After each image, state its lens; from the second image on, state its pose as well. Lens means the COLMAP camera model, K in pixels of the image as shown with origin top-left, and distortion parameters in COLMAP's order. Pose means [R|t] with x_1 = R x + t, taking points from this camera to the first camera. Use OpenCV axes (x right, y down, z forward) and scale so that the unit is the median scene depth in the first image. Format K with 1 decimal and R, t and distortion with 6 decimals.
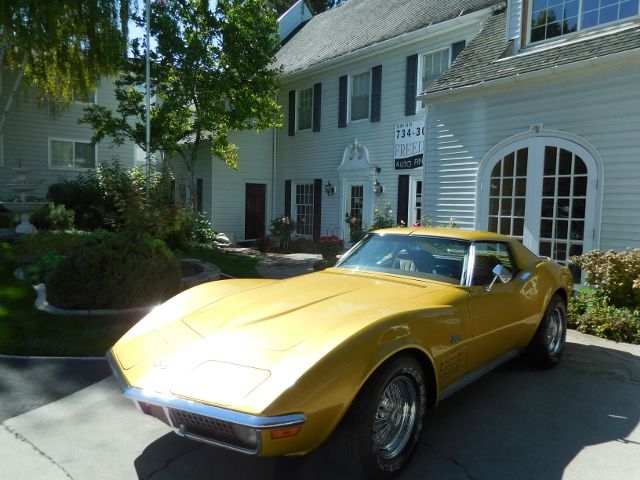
lens RADIAL K [[501.8, 0, 319.6], [0, 501.8, 237.4], [0, 0, 1]] dist [0.011916, 0.009097]
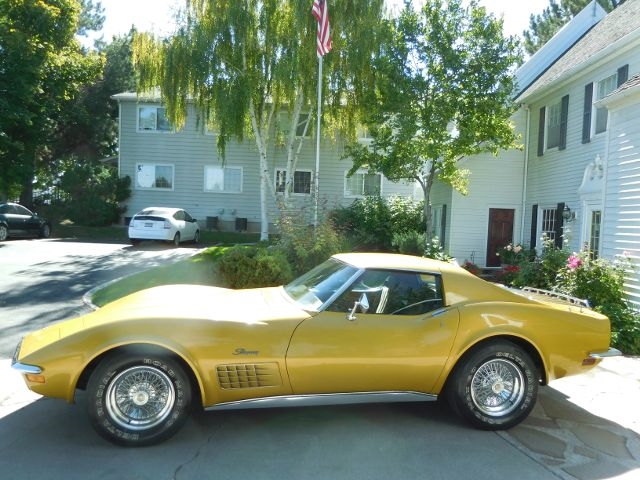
lens RADIAL K [[501.5, 0, 320.0], [0, 501.5, 240.0], [0, 0, 1]] dist [0.010913, 0.004978]
pose [[0.791702, 0.034827, -0.609914, 0.234066], [-0.061968, 0.997802, -0.023462, -0.005143], [0.607756, 0.056370, 0.792121, 0.050974]]
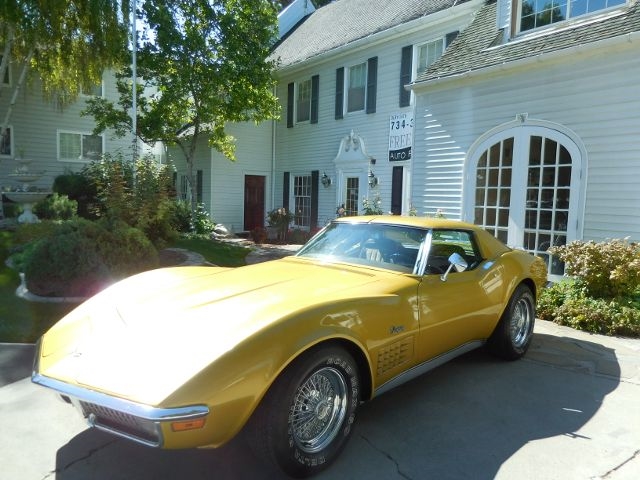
lens RADIAL K [[492.0, 0, 318.9], [0, 492.0, 237.7], [0, 0, 1]] dist [0.002675, 0.002708]
pose [[0.999712, 0.005541, -0.023361, 0.031635], [-0.005175, 0.999863, 0.015716, 0.002976], [0.023445, -0.015591, 0.999604, 0.013142]]
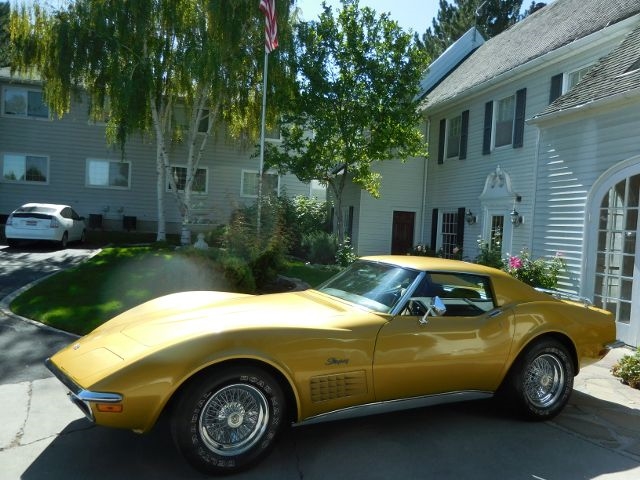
lens RADIAL K [[501.8, 0, 319.6], [0, 501.8, 237.4], [0, 0, 1]] dist [0.011916, 0.009097]
pose [[0.921182, 0.035375, -0.387521, 0.140230], [-0.056753, 0.997424, -0.043859, -0.001202], [0.384971, 0.062395, 0.920817, 0.004186]]
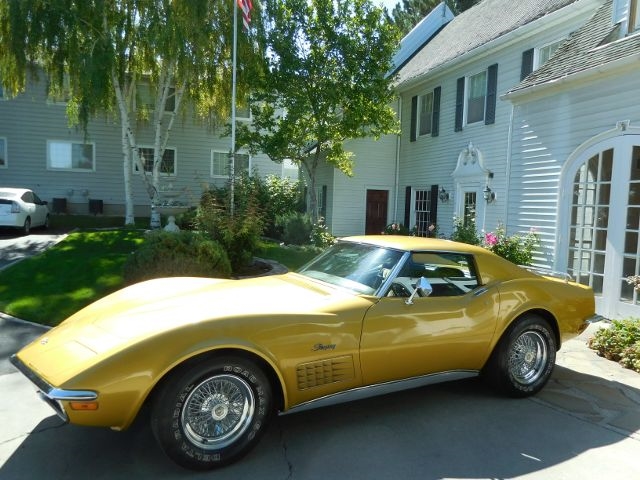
lens RADIAL K [[501.8, 0, 319.6], [0, 501.8, 237.4], [0, 0, 1]] dist [0.011916, 0.009097]
pose [[0.942129, 0.029693, -0.333933, 0.131687], [-0.033564, 0.999420, -0.005829, -0.002310], [0.333566, 0.016700, 0.942579, 0.011706]]
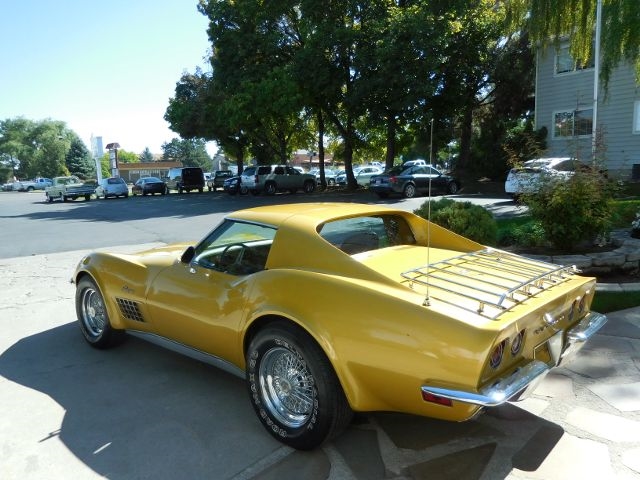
lens RADIAL K [[501.8, 0, 319.6], [0, 501.8, 237.4], [0, 0, 1]] dist [0.011916, 0.009097]
pose [[-0.013854, 0.108745, -0.993973, 0.333180], [-0.039801, 0.993221, 0.109218, -0.017948], [0.999112, 0.041074, -0.009432, 0.332636]]
